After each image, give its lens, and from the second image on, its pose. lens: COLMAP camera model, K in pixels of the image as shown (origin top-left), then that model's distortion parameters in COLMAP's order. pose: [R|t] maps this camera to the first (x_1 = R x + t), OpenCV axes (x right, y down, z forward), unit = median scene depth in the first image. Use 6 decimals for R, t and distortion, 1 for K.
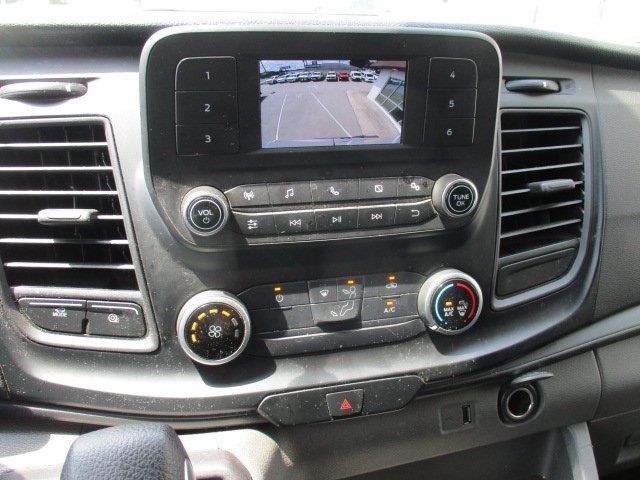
lens RADIAL K [[553.1, 0, 320.9], [0, 553.1, 241.5], [0, 0, 1]] dist [-0.028912, 0.018979]
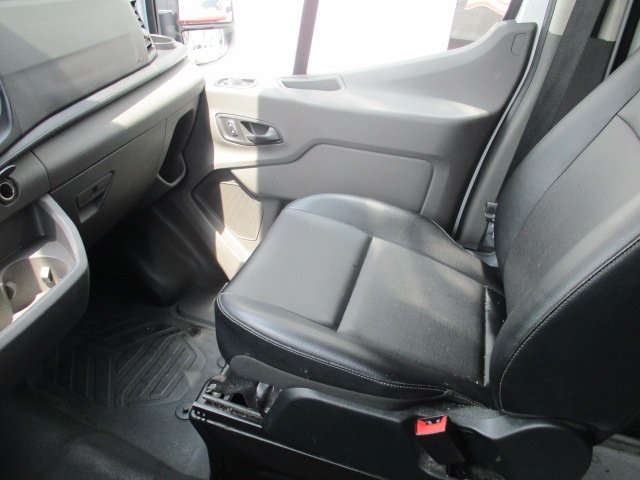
lens RADIAL K [[553.1, 0, 319.7], [0, 553.1, 237.8], [0, 0, 1]] dist [-0.028912, 0.018979]
pose [[0.533453, -0.436729, 0.724359, -0.517323], [0.319631, 0.896973, 0.305409, 0.244927], [-0.783112, 0.068606, 0.618085, -1.010081]]
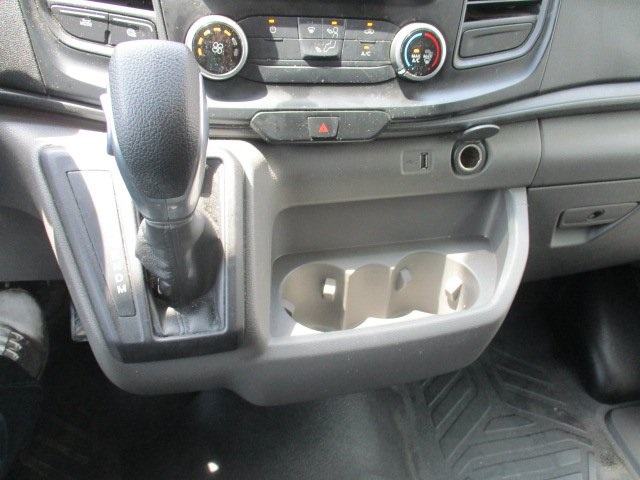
lens RADIAL K [[553.1, 0, 322.1], [0, 553.1, 239.0], [0, 0, 1]] dist [-0.028912, 0.018979]
pose [[0.997955, 0.056573, 0.029741, 0.019351], [-0.061252, 0.979438, 0.192224, 0.298014], [-0.018255, -0.193653, 0.980900, -0.229962]]
